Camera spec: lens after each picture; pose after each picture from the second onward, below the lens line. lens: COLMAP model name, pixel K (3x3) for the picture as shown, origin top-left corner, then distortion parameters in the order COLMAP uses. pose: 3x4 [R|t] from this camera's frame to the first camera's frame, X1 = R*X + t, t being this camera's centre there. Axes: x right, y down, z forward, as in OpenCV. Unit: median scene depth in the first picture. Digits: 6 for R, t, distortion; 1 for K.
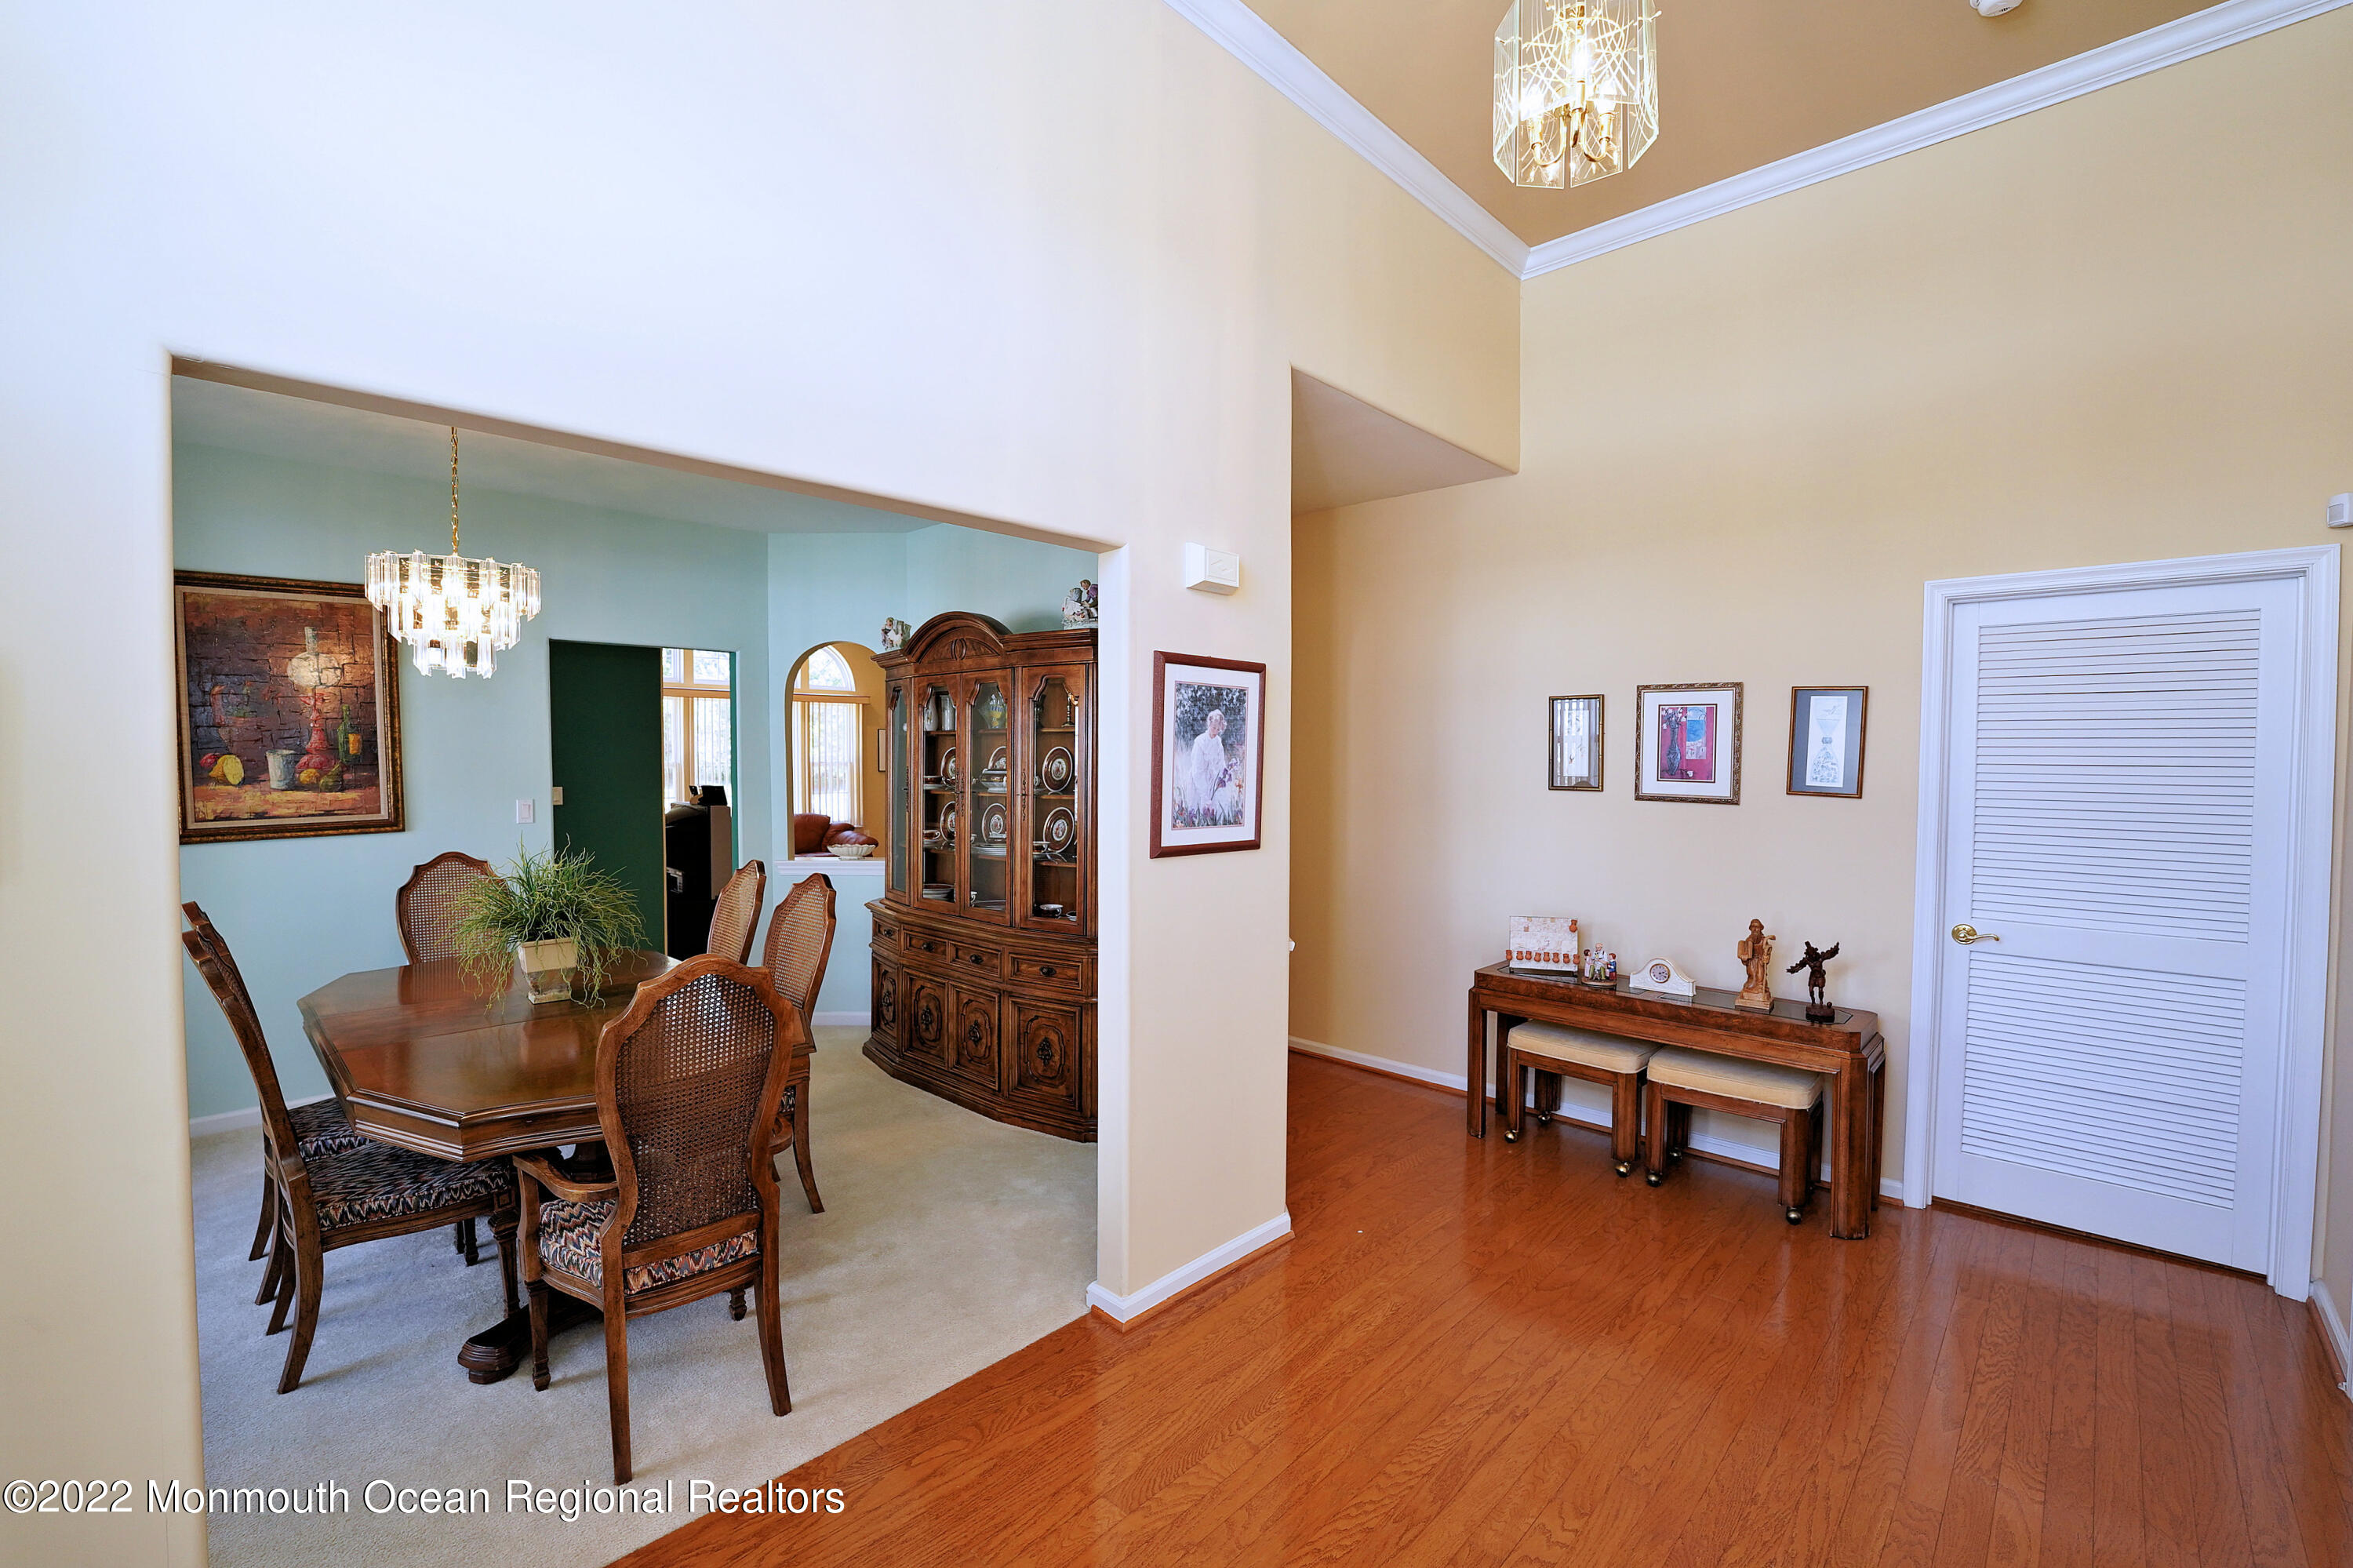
lens RADIAL K [[991.5, 0, 1166.9], [0, 991.5, 785.6], [0, 0, 1]] dist [-0.021666, 0.000545]
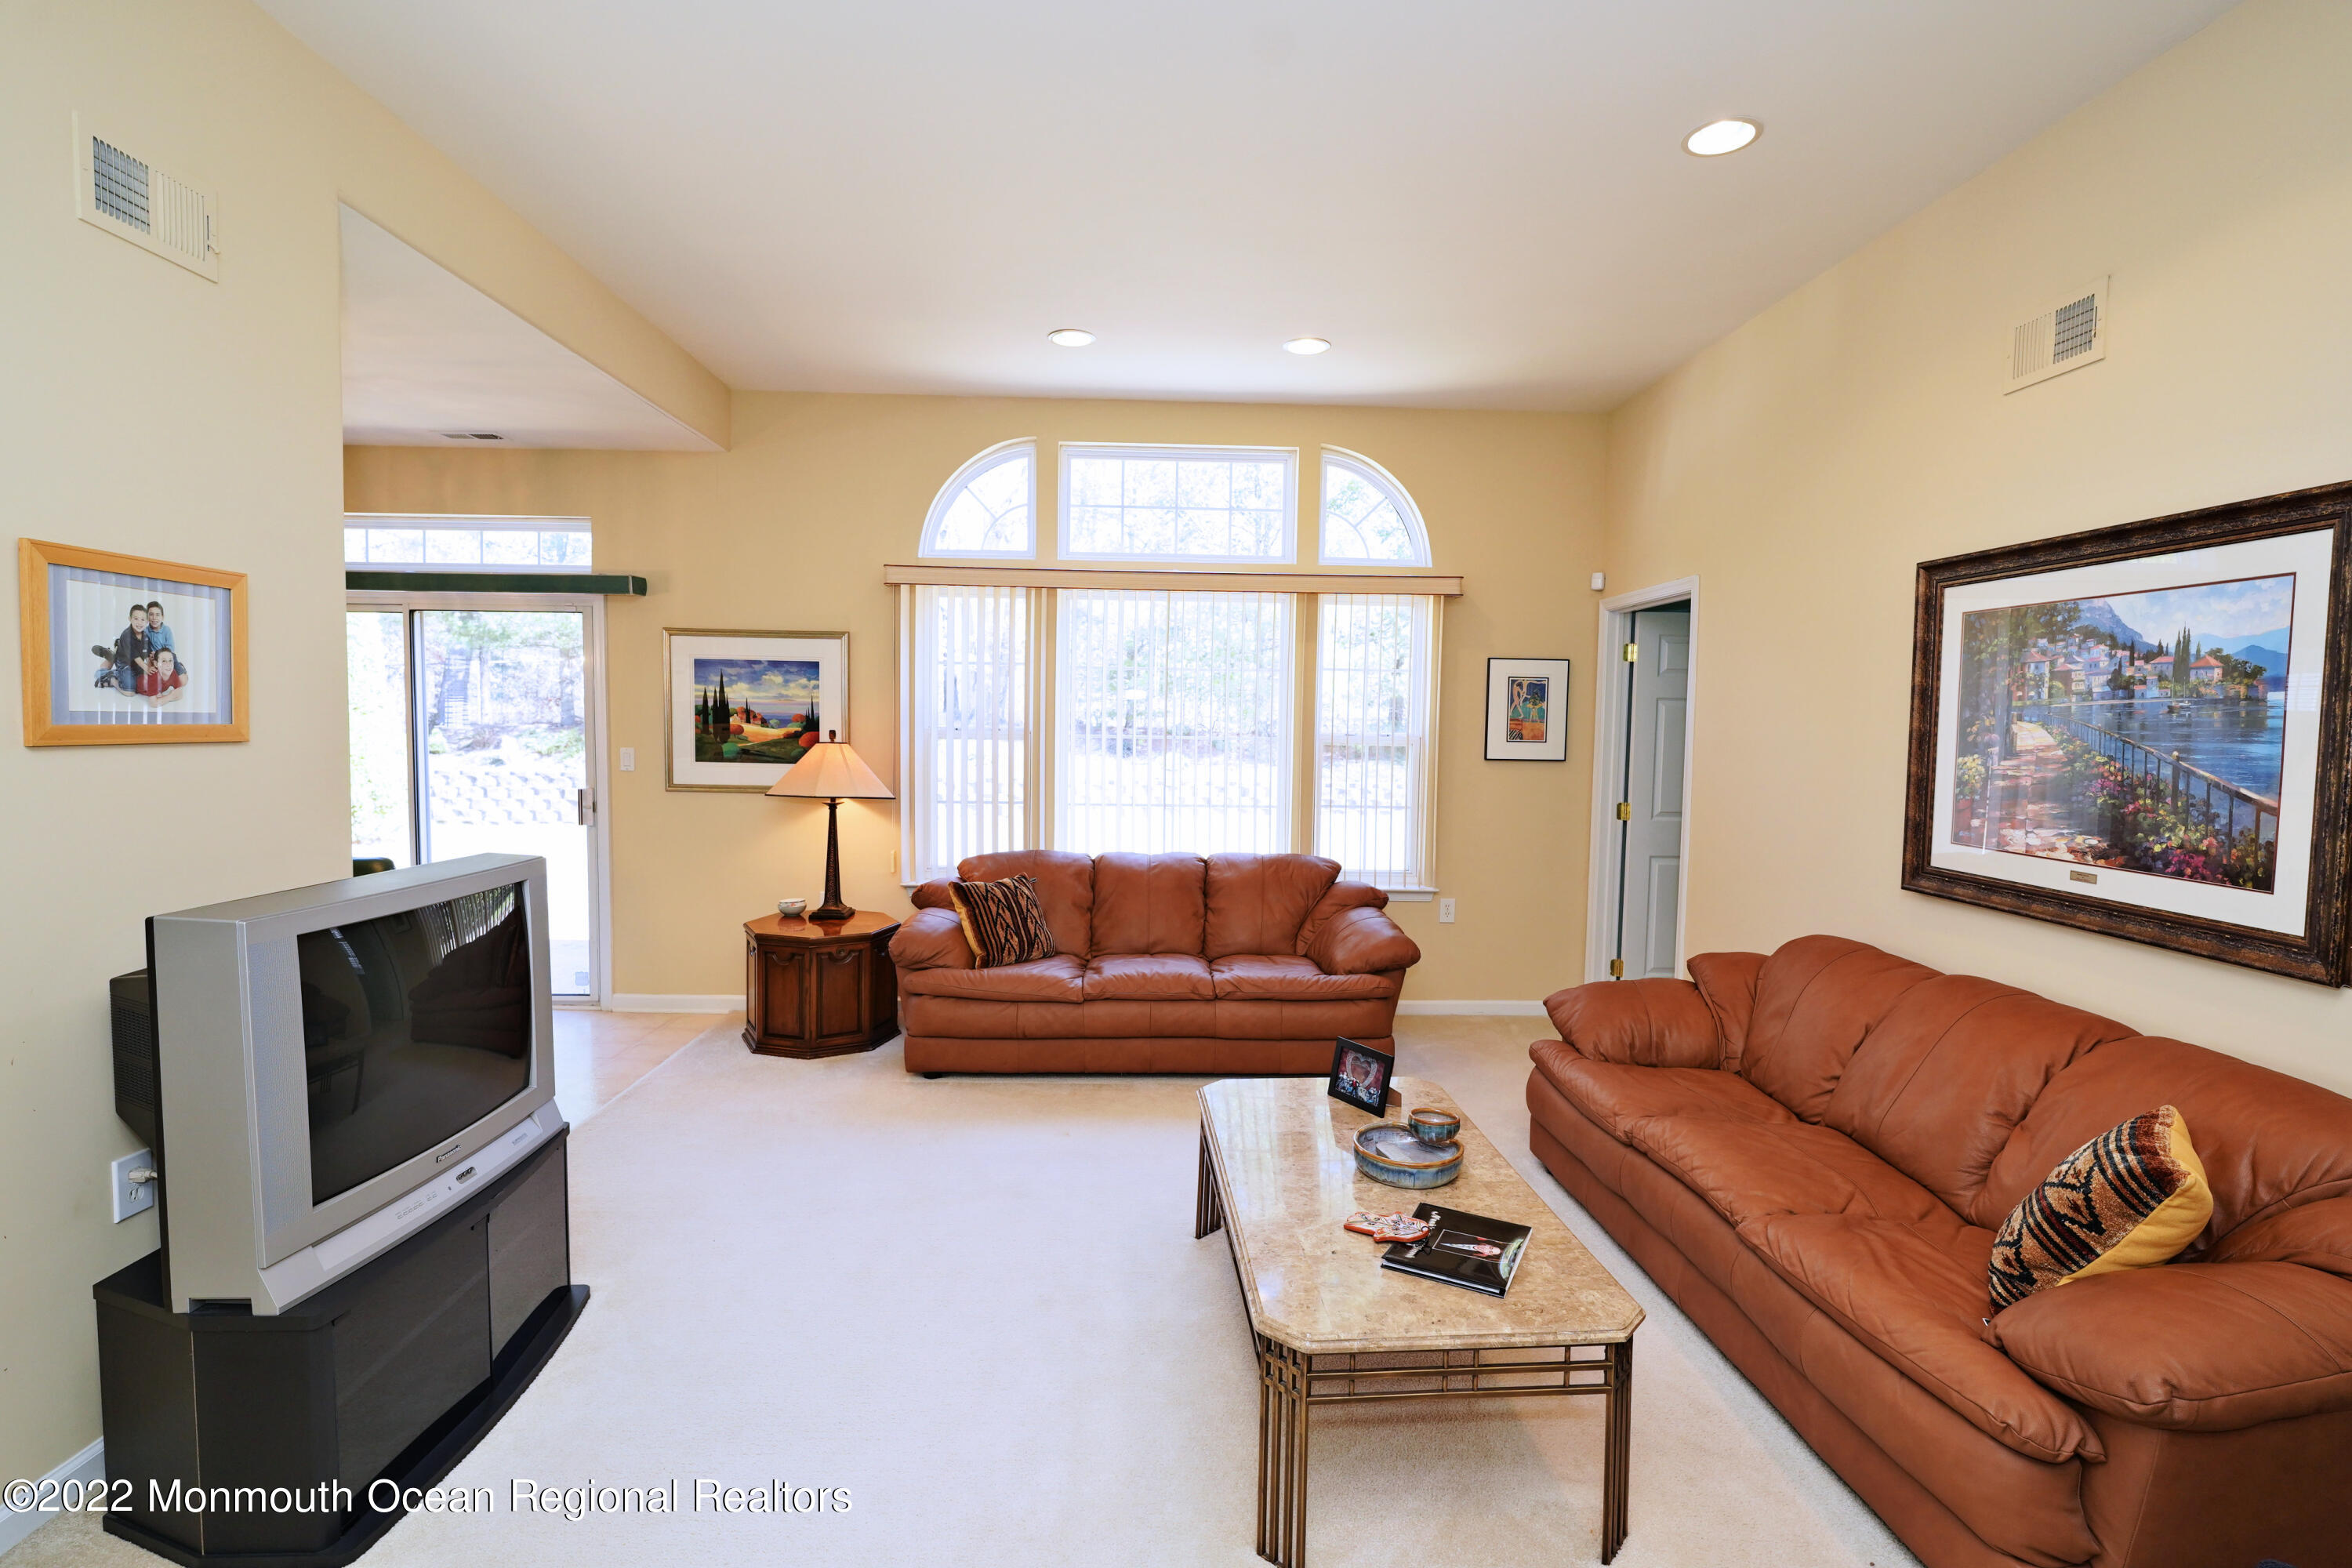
lens RADIAL K [[1074.0, 0, 1169.2], [0, 1074.0, 783.6], [0, 0, 1]] dist [-0.013439, 0.000114]
pose [[0.714162, 0.050481, -0.698158, -0.211254], [-0.034903, 0.998724, 0.036511, -0.048436], [0.699110, -0.001707, 0.715012, 1.723067]]
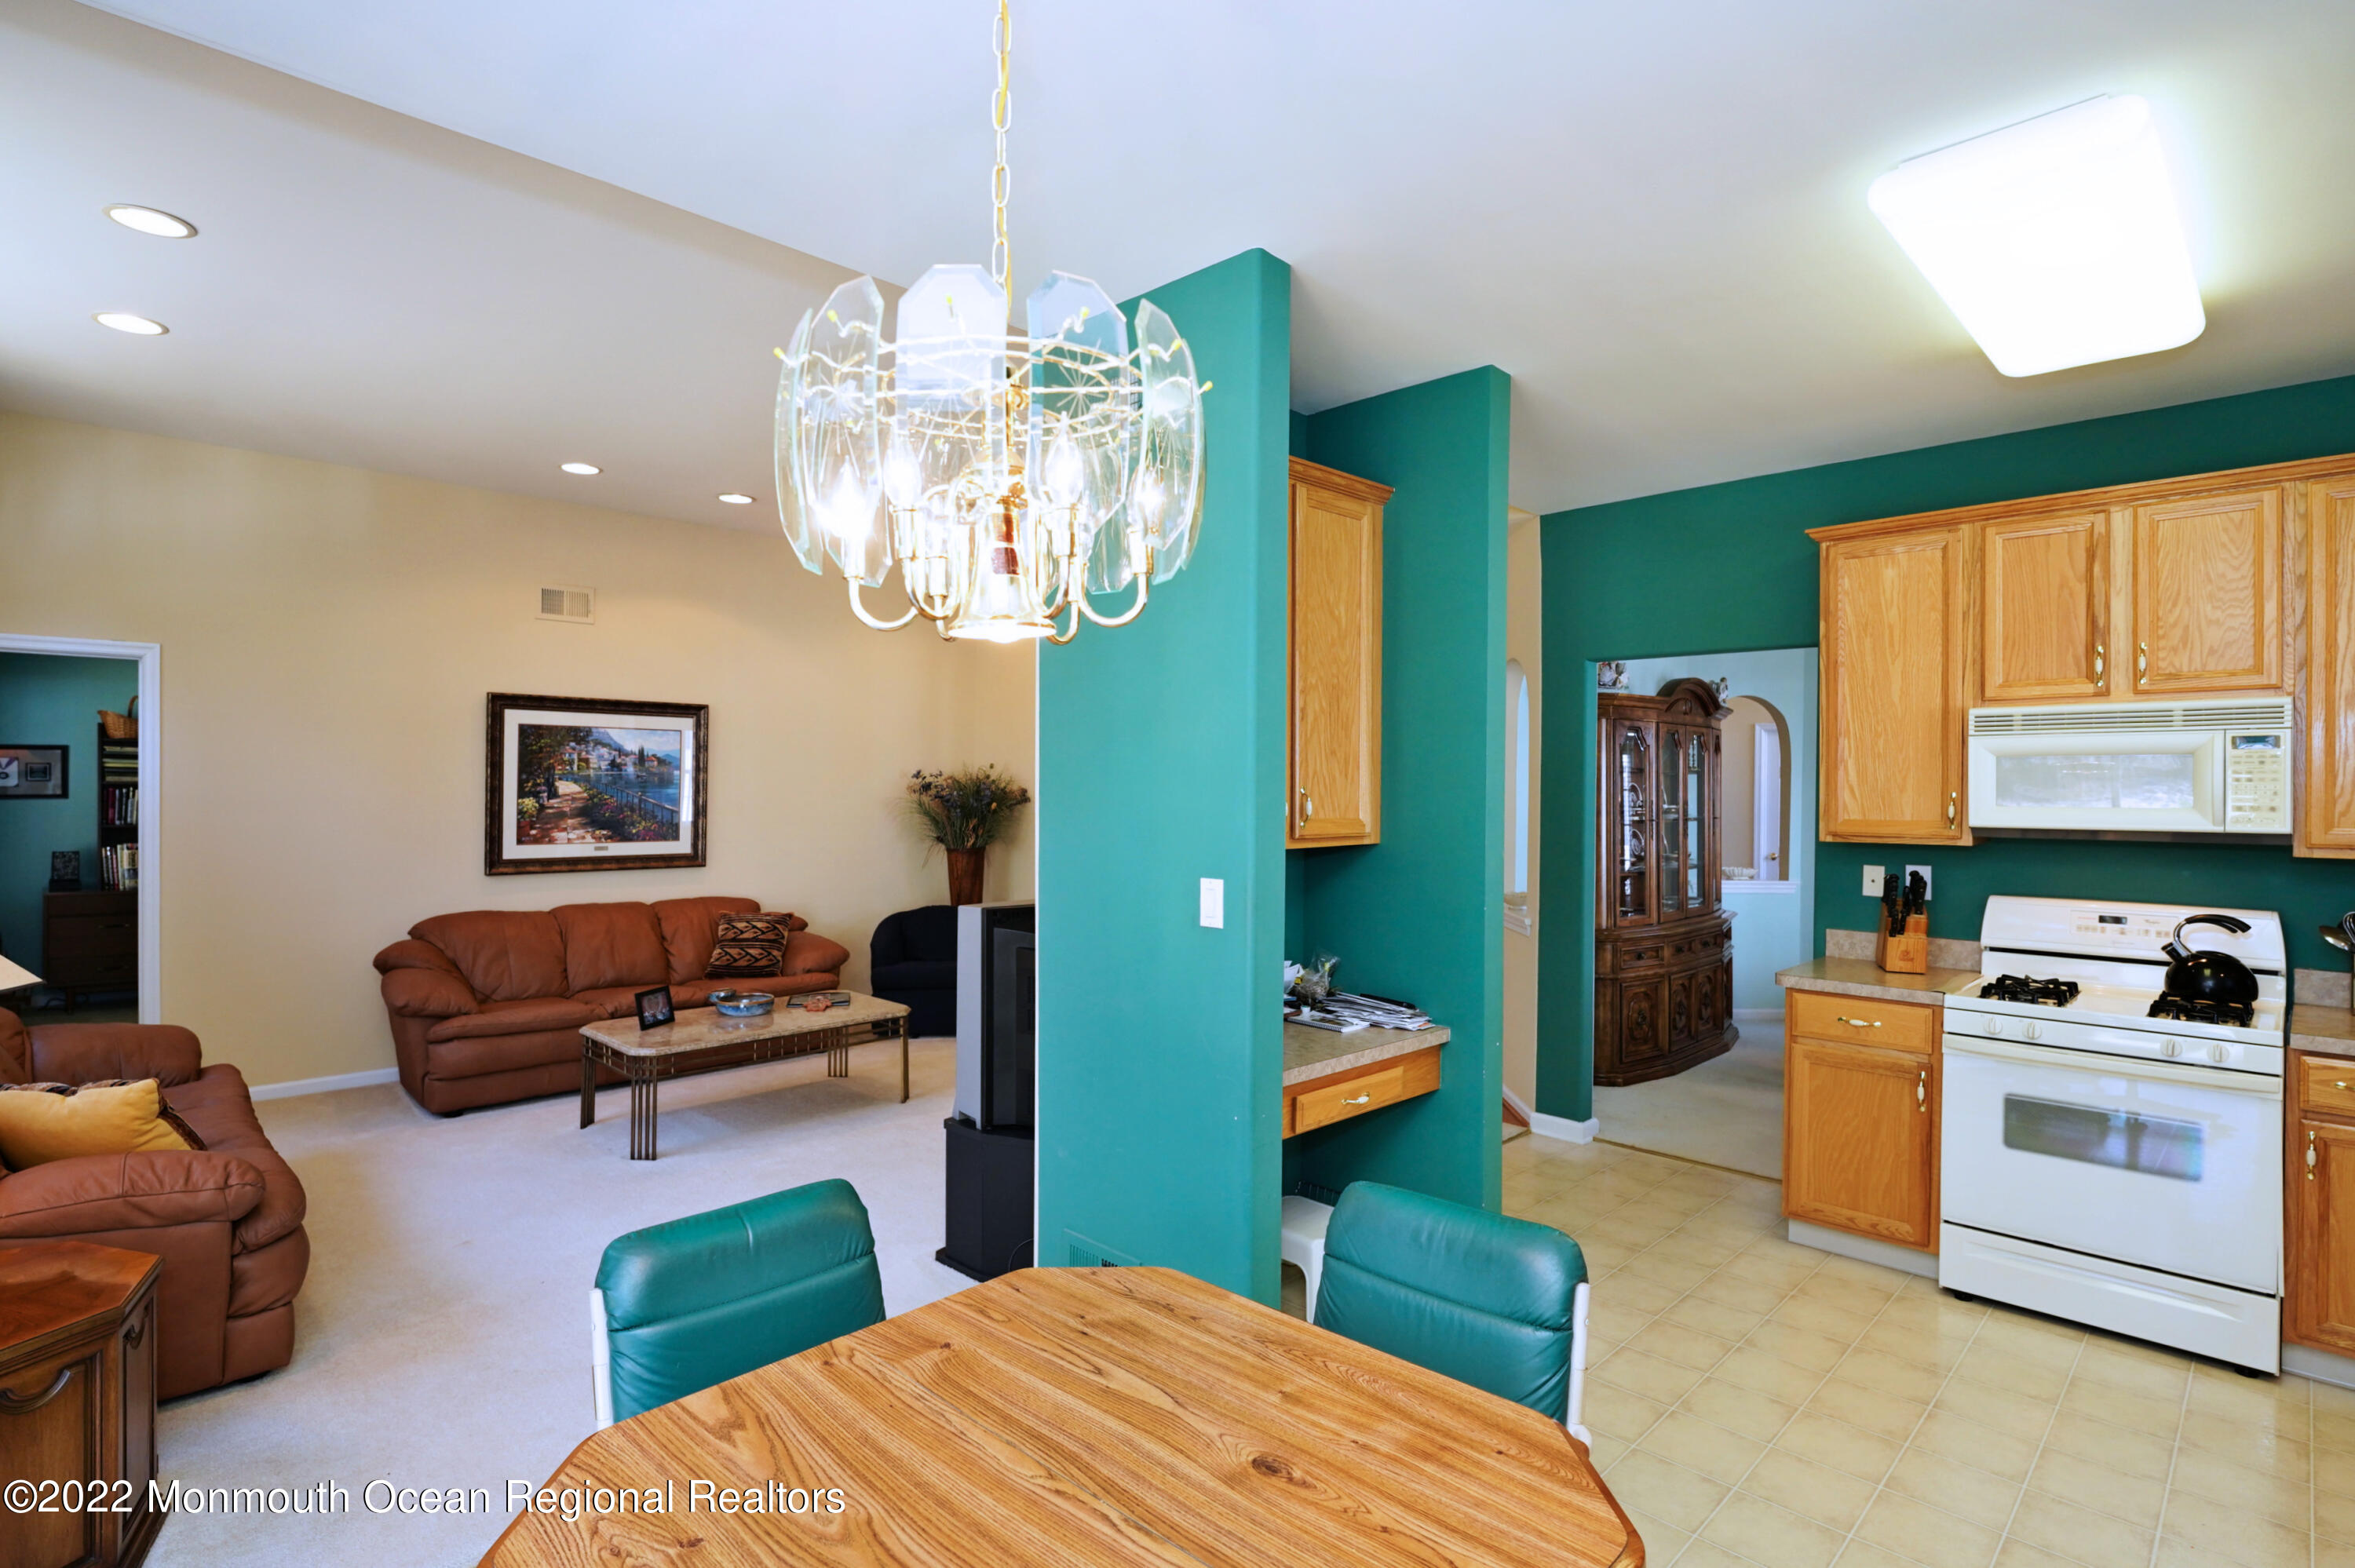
lens RADIAL K [[1148.6, 0, 1183.3], [0, 1148.6, 788.2], [0, 0, 1]] dist [-0.018808, 0.000607]
pose [[0.019477, -0.004379, 0.999801, -1.813202], [0.024488, 0.999693, 0.003902, -0.057682], [-0.999510, 0.024408, 0.019578, 1.727164]]
